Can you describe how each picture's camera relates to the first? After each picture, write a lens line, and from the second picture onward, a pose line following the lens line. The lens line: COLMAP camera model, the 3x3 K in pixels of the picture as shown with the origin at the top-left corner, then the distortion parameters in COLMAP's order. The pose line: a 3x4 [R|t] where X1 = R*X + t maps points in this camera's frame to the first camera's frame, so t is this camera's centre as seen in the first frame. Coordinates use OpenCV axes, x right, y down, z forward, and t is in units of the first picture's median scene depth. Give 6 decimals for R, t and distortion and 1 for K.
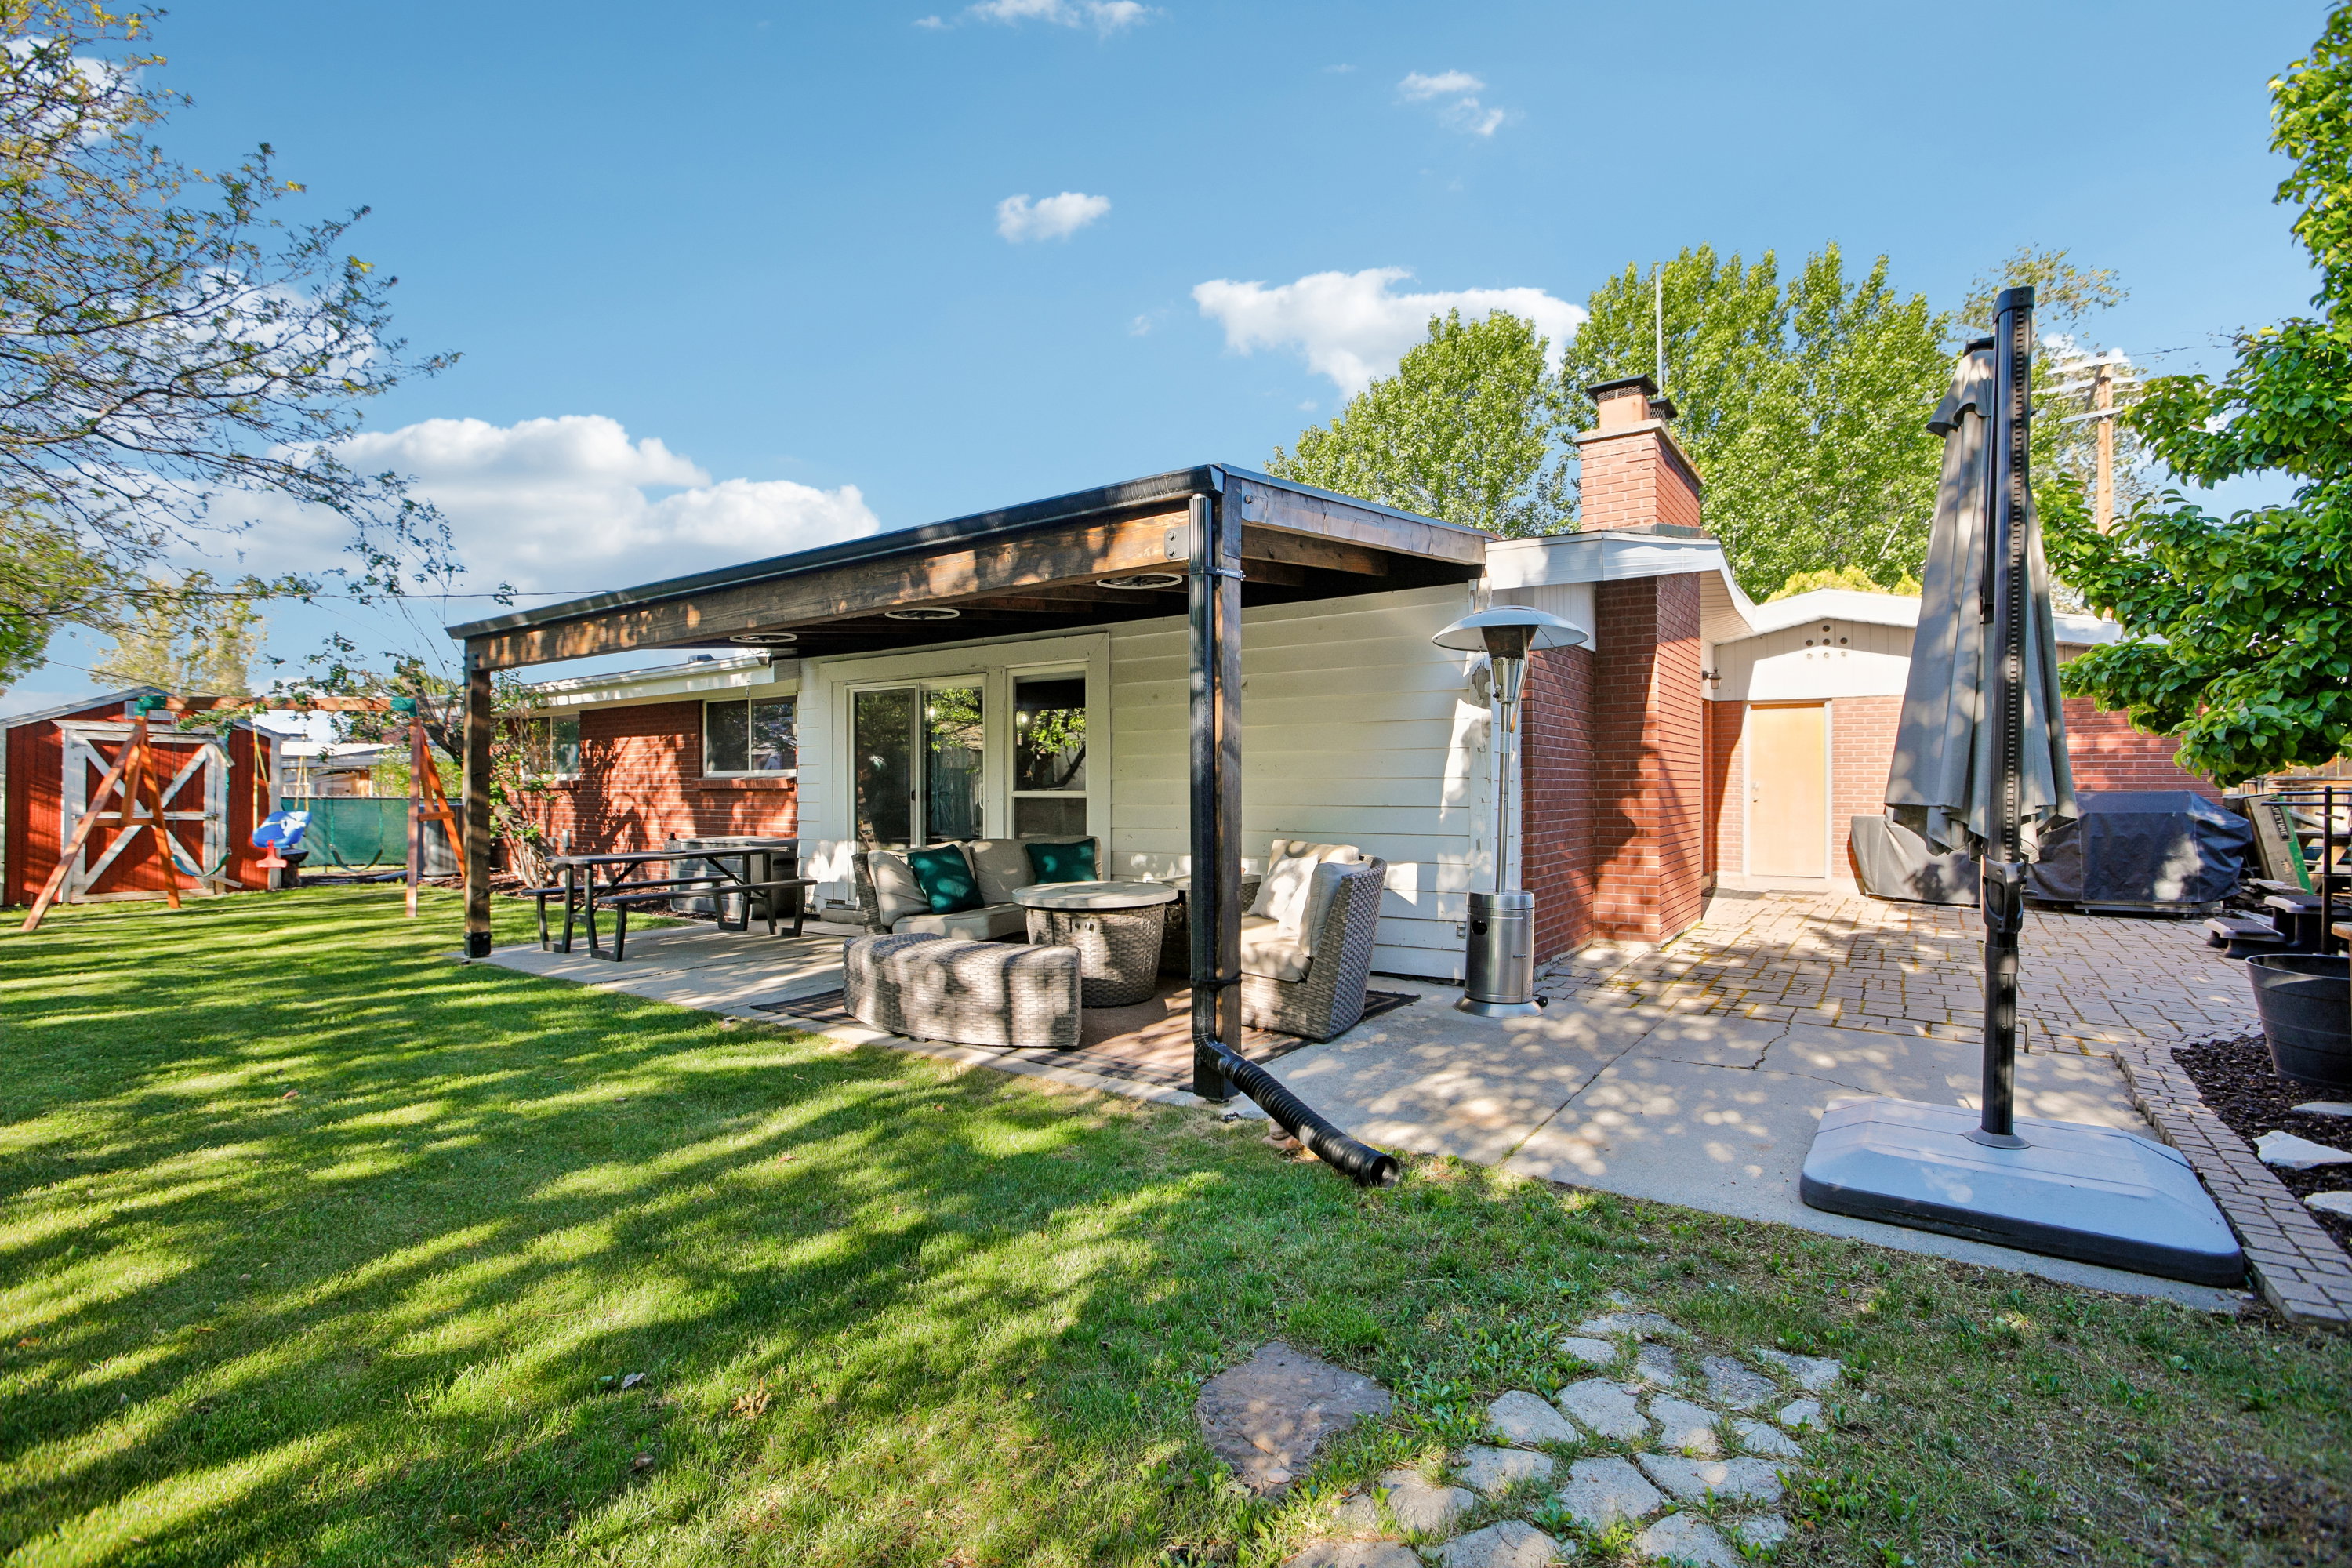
lens RADIAL K [[1106.8, 0, 1176.0], [0, 1106.8, 784.0], [0, 0, 1]] dist [-0.068366, 0.027730]
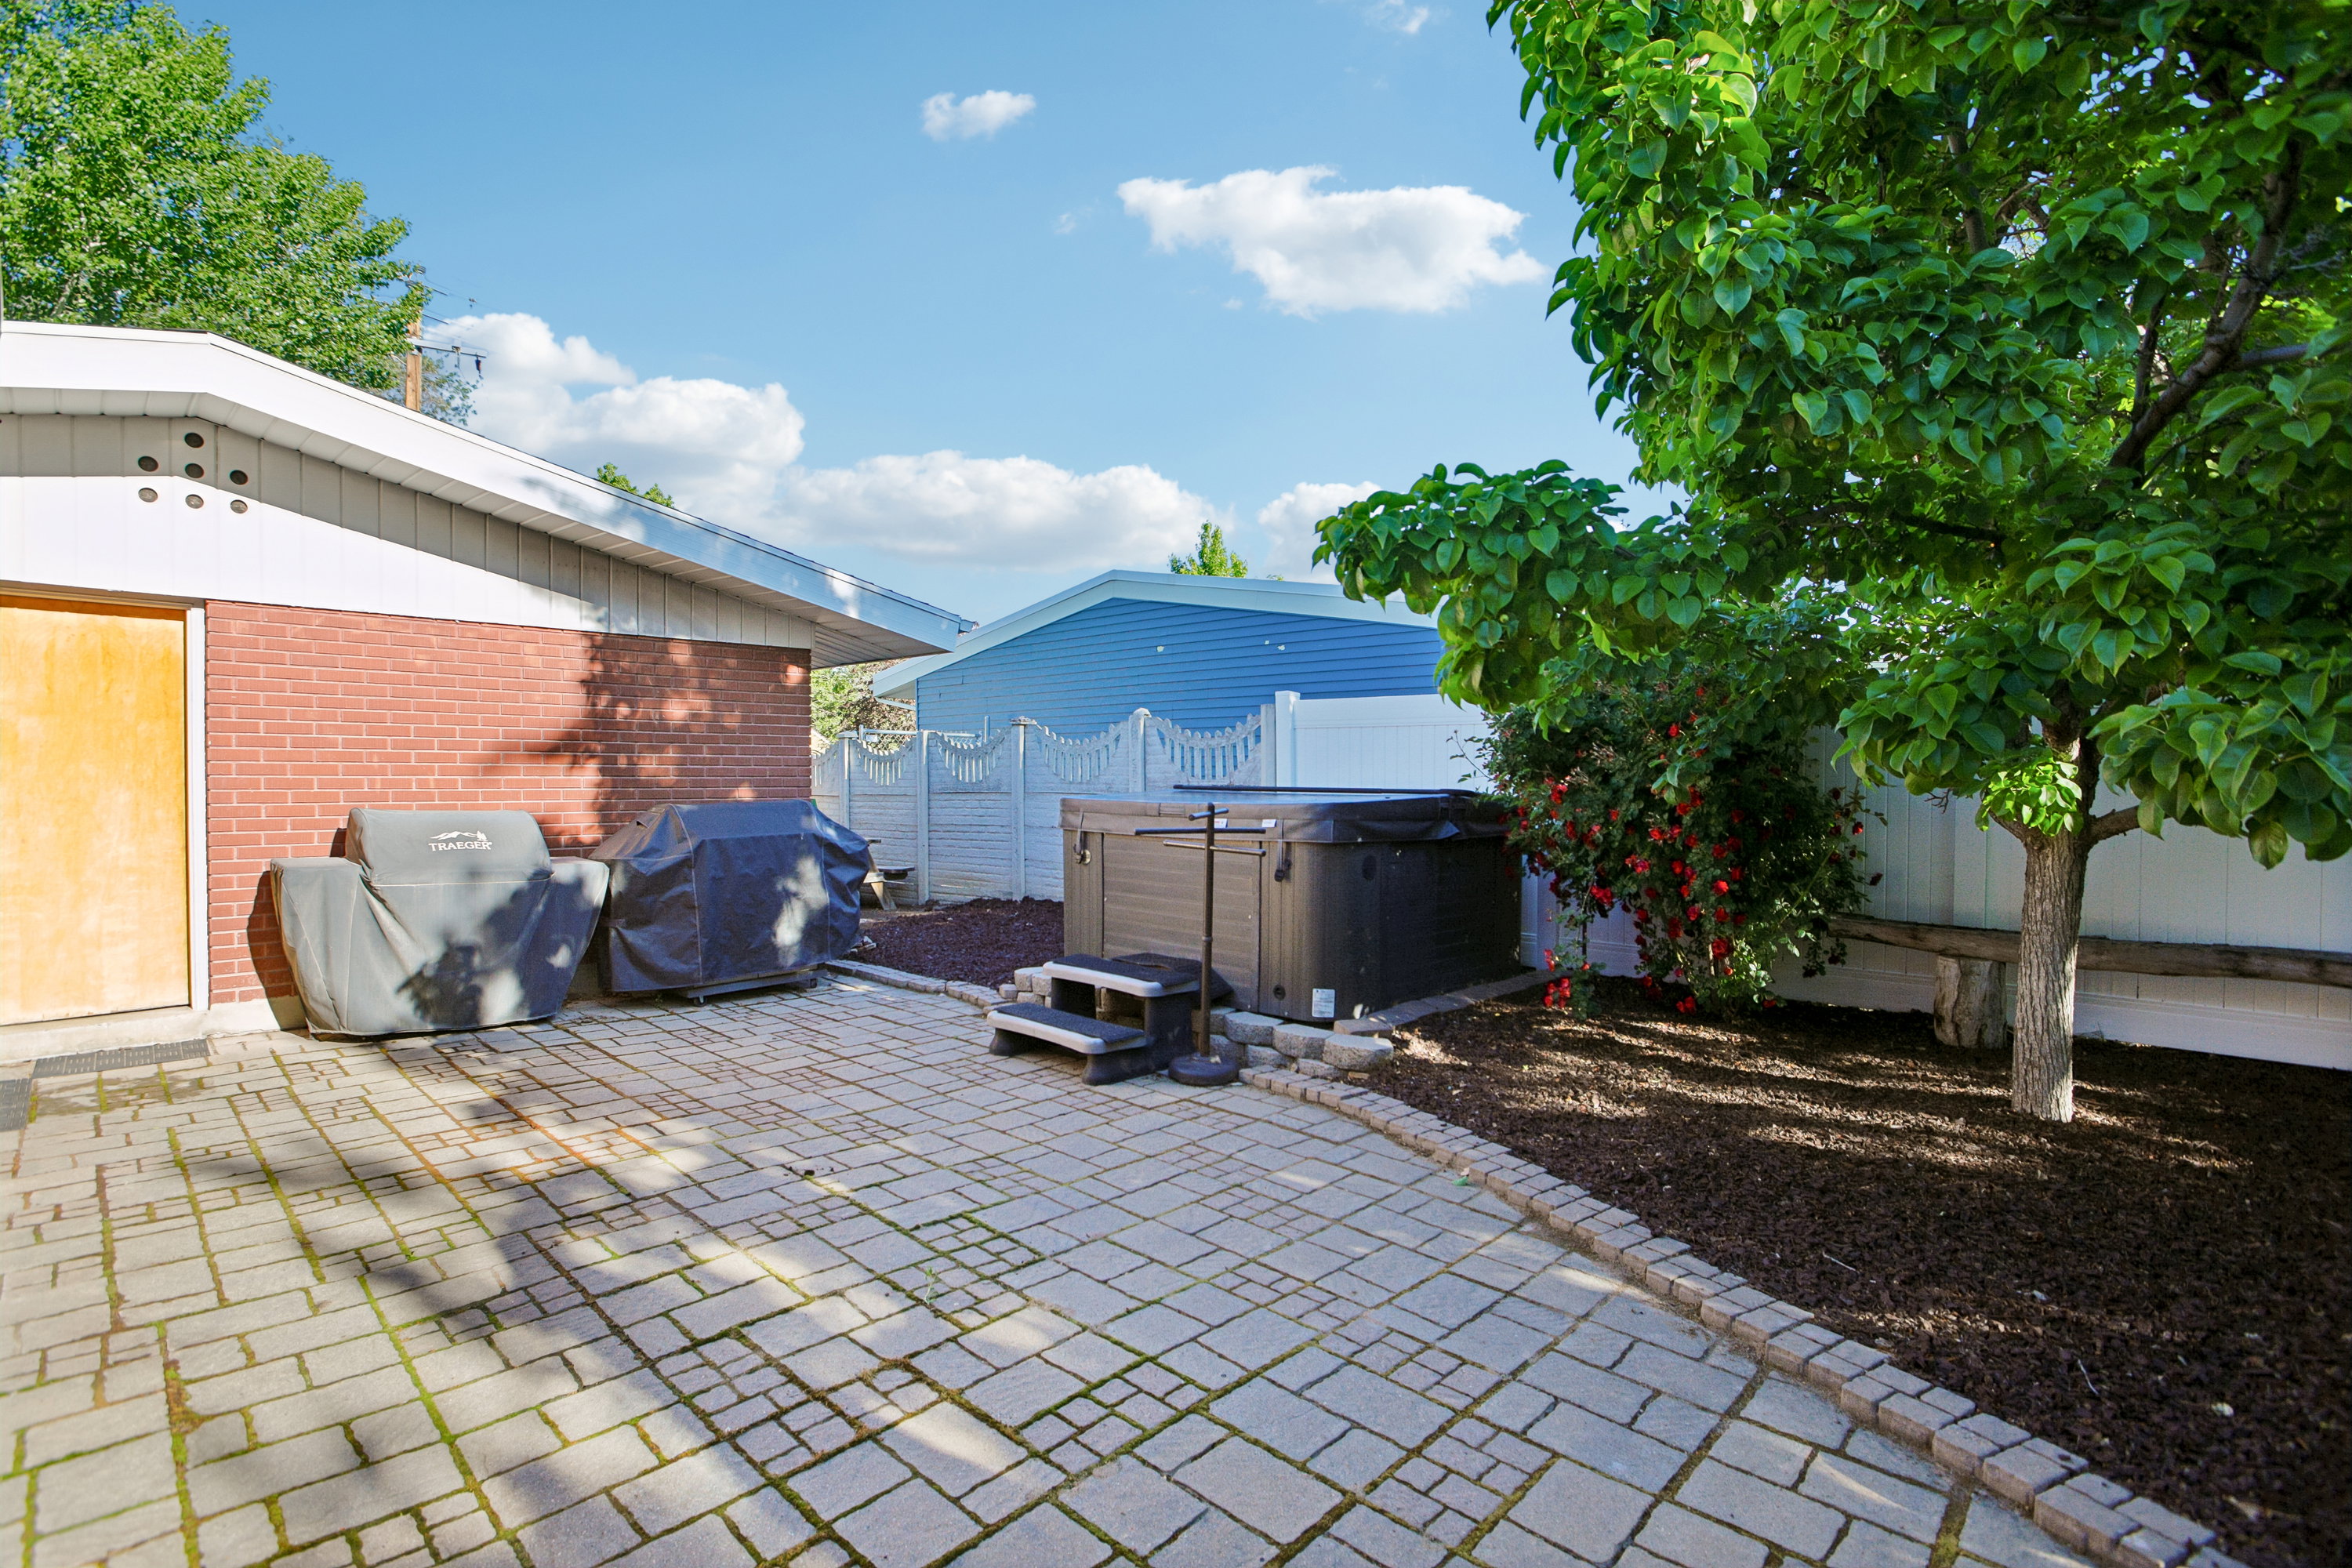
lens RADIAL K [[1106.8, 0, 1176.0], [0, 1106.8, 784.0], [0, 0, 1]] dist [-0.068366, 0.027730]
pose [[0.162767, -0.017074, 0.986517, 0.142296], [-0.000481, 0.999849, 0.017385, -0.007501], [-0.986664, -0.003304, 0.162734, 0.319544]]
